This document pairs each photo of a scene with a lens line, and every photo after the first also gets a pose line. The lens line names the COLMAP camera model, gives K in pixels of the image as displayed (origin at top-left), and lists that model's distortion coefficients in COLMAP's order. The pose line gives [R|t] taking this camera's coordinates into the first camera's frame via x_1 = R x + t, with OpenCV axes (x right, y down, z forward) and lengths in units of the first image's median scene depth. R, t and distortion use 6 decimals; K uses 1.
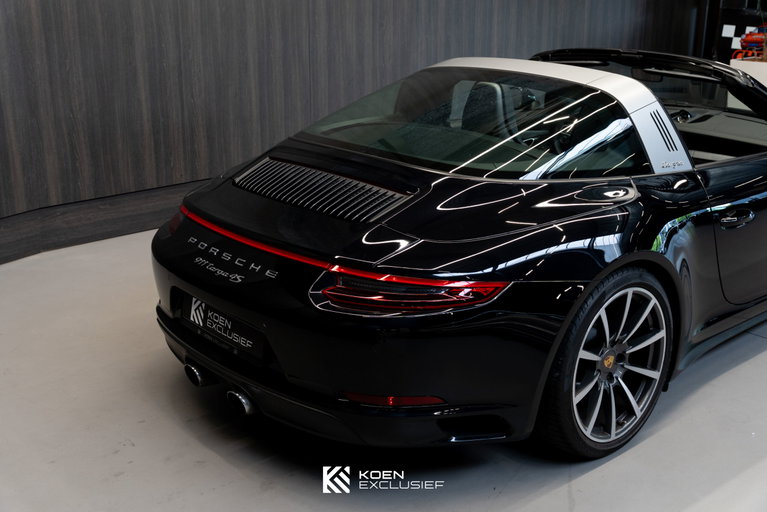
lens RADIAL K [[921.4, 0, 381.1], [0, 921.4, 257.4], [0, 0, 1]] dist [0.000463, 0.000000]
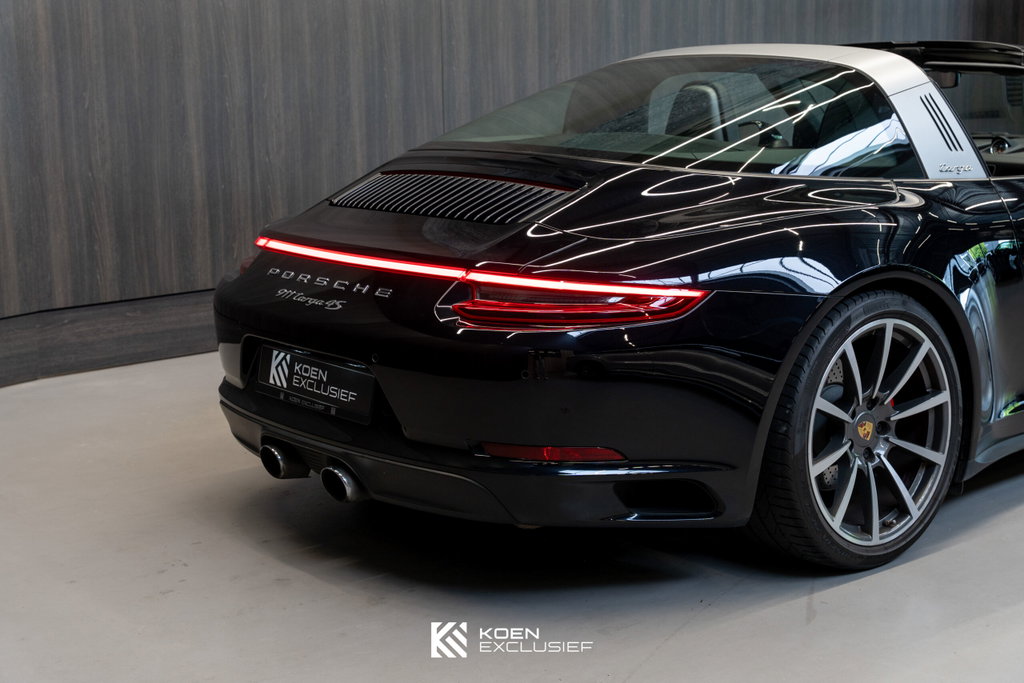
lens RADIAL K [[1588.9, 0, 512.1], [0, 1588.9, 339.3], [0, 0, 1]] dist [0.011813, 0.000000]
pose [[0.999152, -0.012940, -0.039080, 0.024170], [0.007848, 0.991775, -0.127755, 0.169060], [0.040412, 0.127340, 0.991035, -0.182024]]
